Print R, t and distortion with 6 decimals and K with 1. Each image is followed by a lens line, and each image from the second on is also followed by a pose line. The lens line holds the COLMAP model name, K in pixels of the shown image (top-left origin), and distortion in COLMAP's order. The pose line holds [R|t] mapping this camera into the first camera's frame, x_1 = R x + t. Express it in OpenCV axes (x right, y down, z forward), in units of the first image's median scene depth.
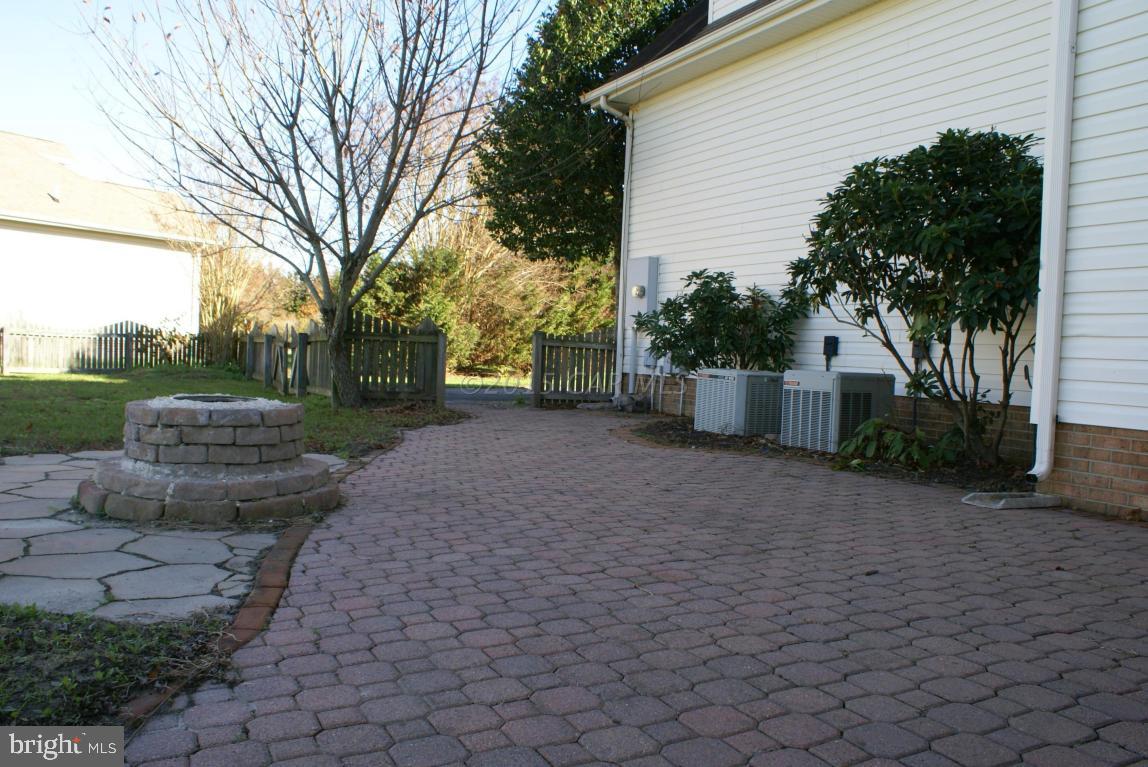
lens RADIAL K [[897.9, 0, 574.0], [0, 897.9, 383.5], [0, 0, 1]] dist [-0.126923, 0.102336]
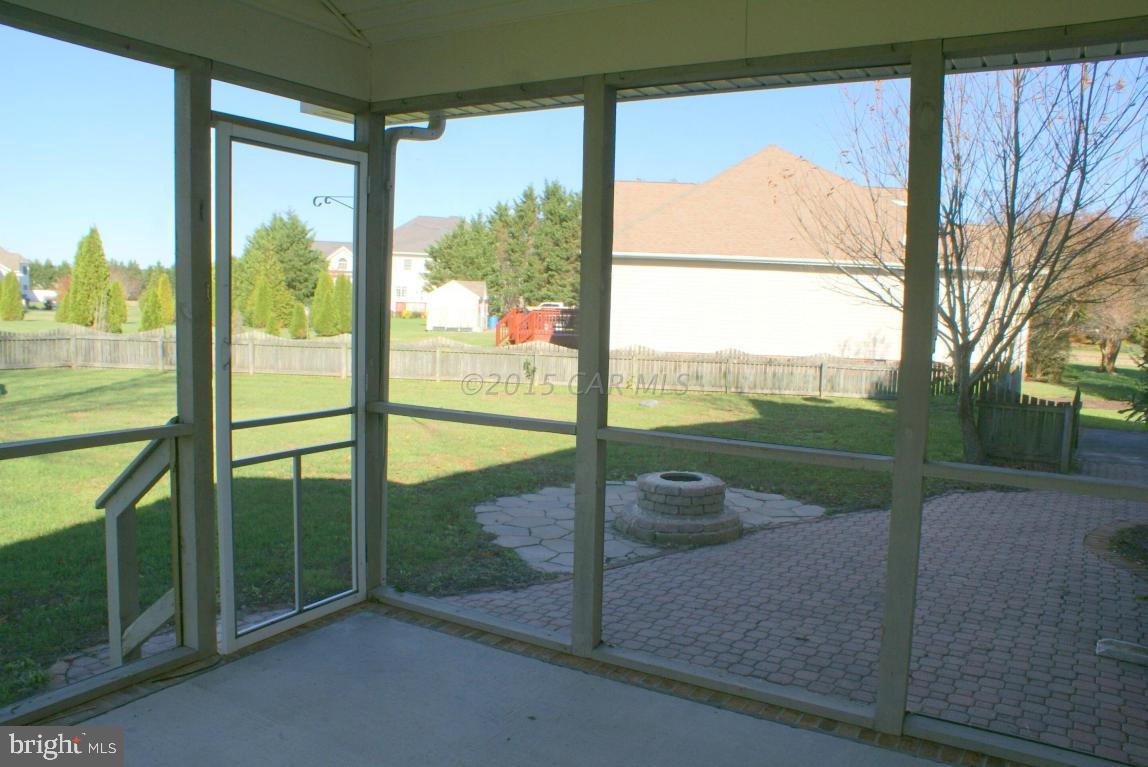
lens RADIAL K [[897.9, 0, 574.0], [0, 897.9, 383.5], [0, 0, 1]] dist [-0.126923, 0.102336]
pose [[0.537631, 0.056991, -0.841252, 1.887215], [-0.045886, 0.998212, 0.038299, -0.428136], [0.841931, 0.018011, 0.539285, -0.457129]]
